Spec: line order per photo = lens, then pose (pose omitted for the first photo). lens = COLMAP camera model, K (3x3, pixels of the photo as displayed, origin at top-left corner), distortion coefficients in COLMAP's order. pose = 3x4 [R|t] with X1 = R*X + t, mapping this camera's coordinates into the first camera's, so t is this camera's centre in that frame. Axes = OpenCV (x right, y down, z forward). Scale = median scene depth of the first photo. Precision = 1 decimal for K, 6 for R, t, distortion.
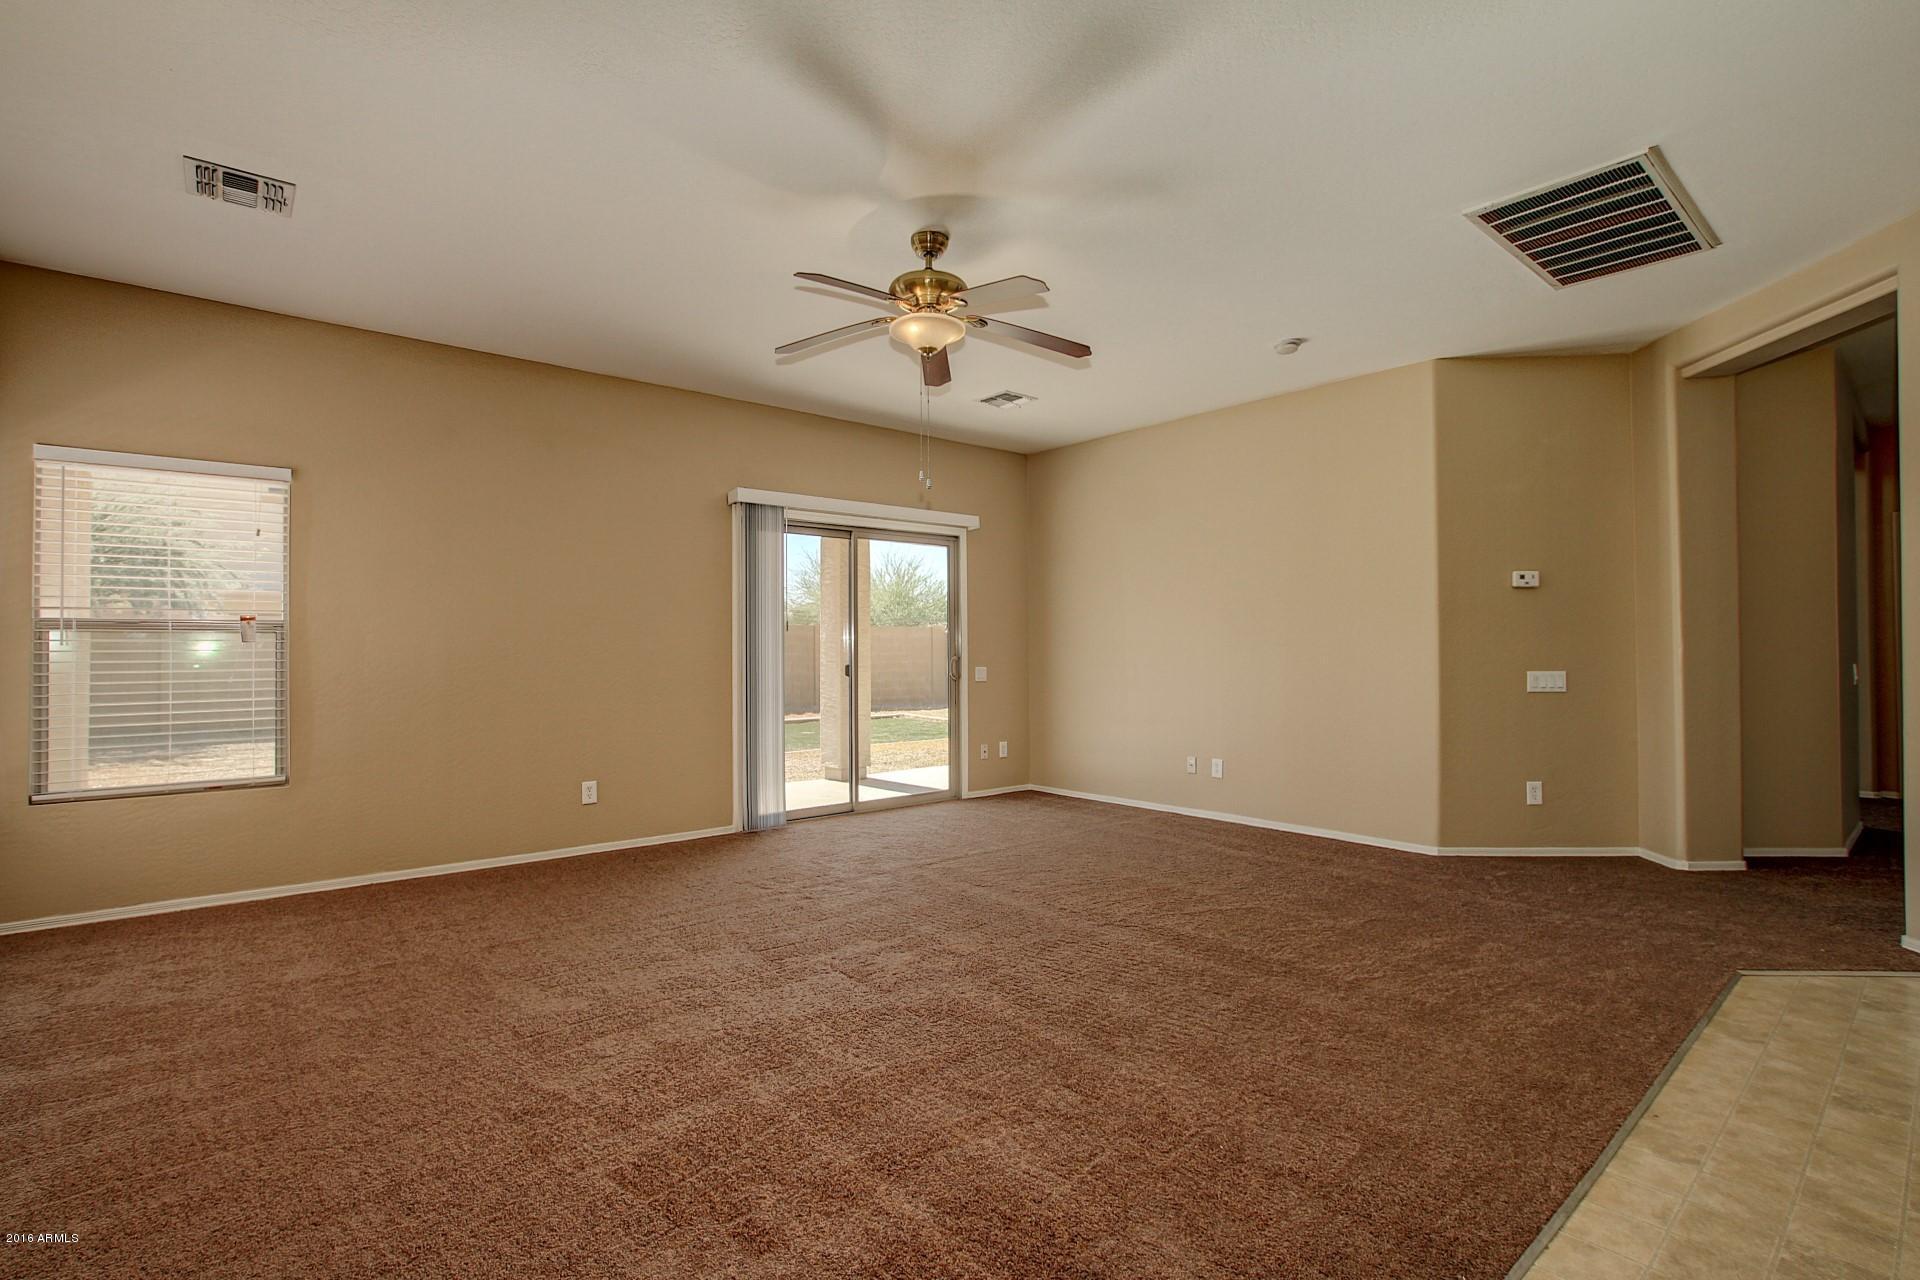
lens RADIAL K [[899.3, 0, 950.7], [0, 899.3, 637.5], [0, 0, 1]] dist [-0.028656, 0.000113]
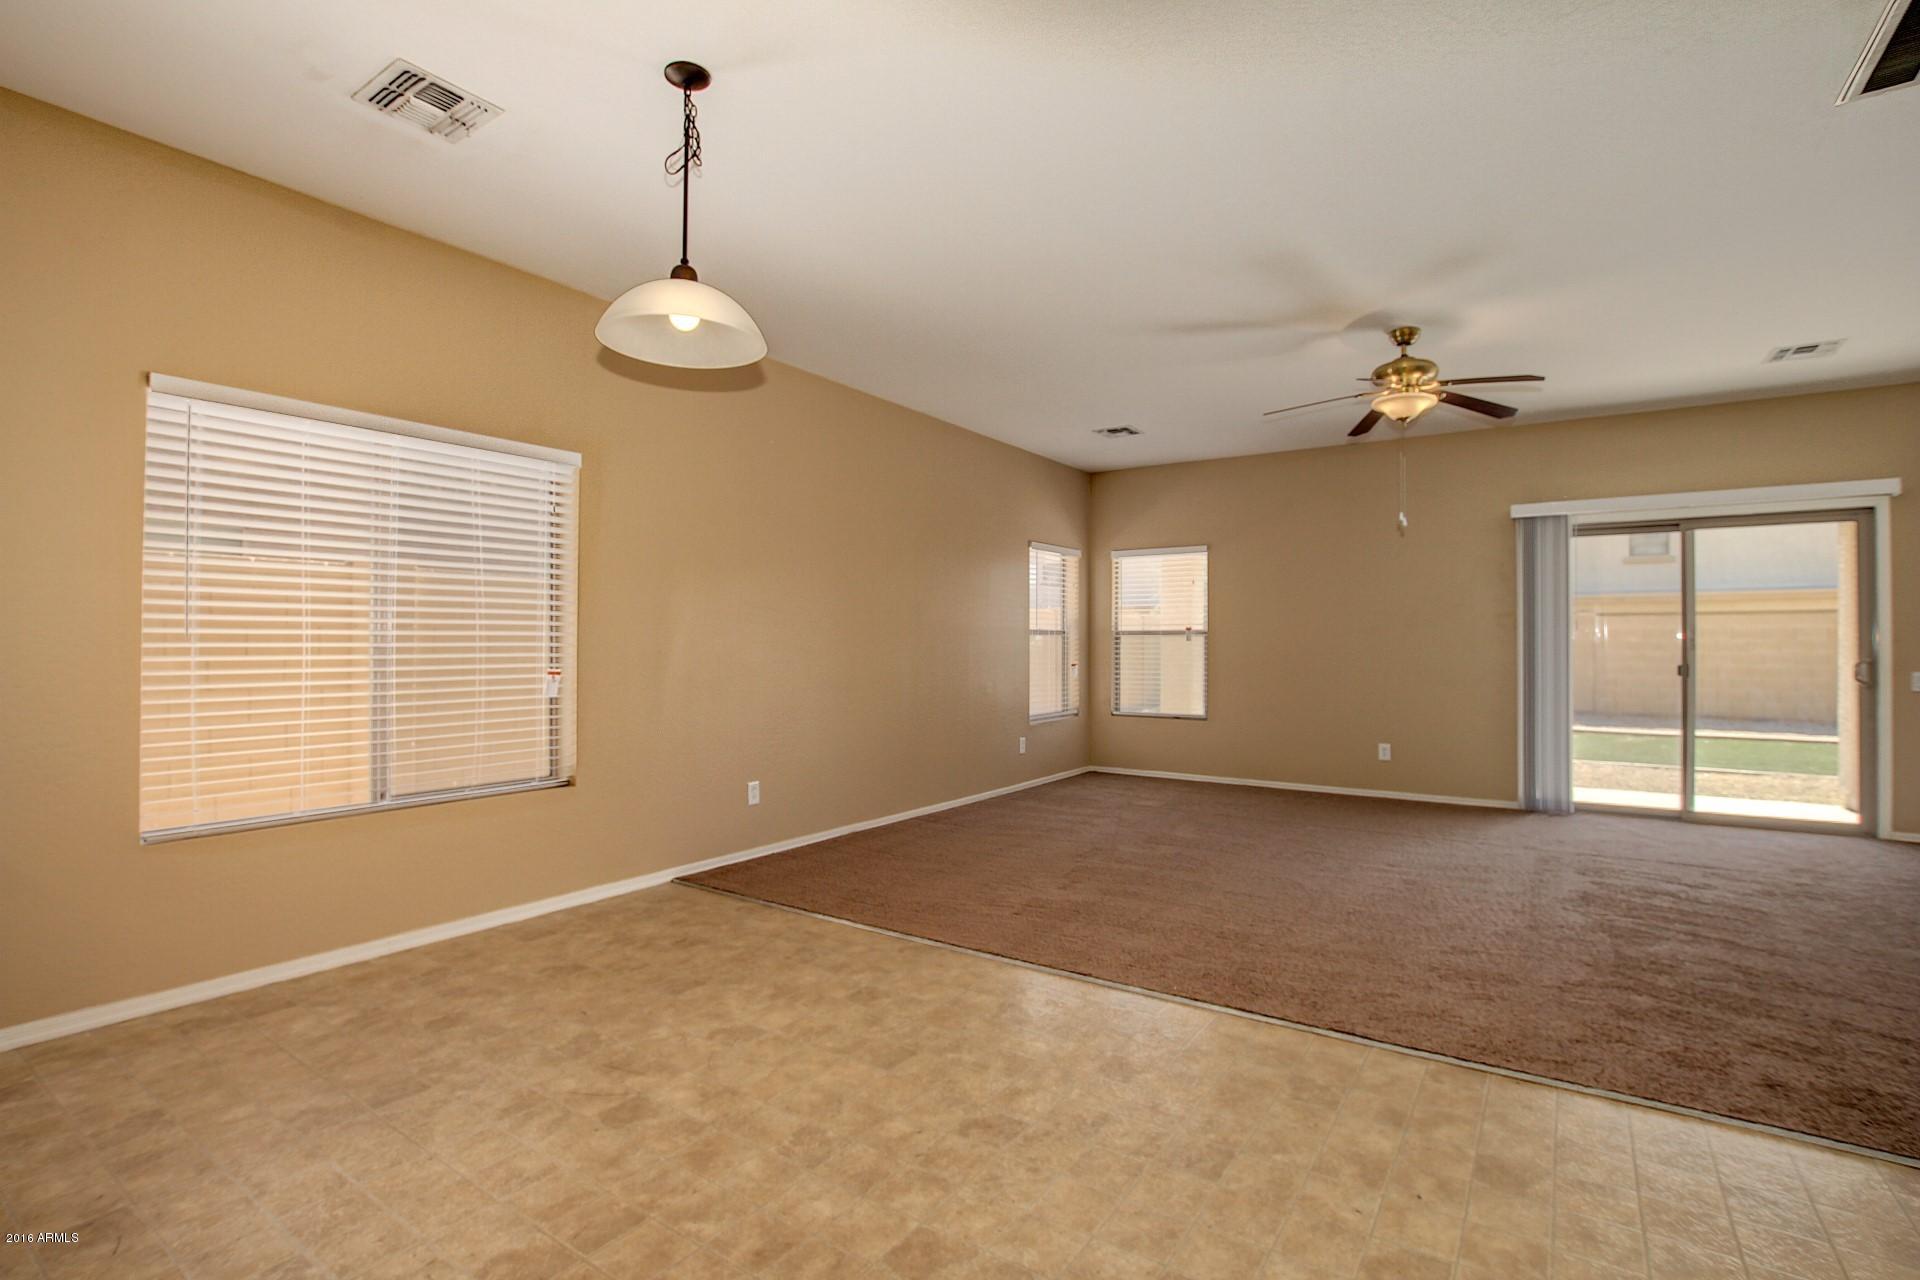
lens RADIAL K [[899.3, 0, 950.7], [0, 899.3, 637.5], [0, 0, 1]] dist [-0.028656, 0.000113]
pose [[0.260278, -0.004216, -0.965525, 0.641121], [0.007676, 0.999968, -0.002297, -0.002072], [0.965503, -0.006813, 0.260302, 0.013440]]
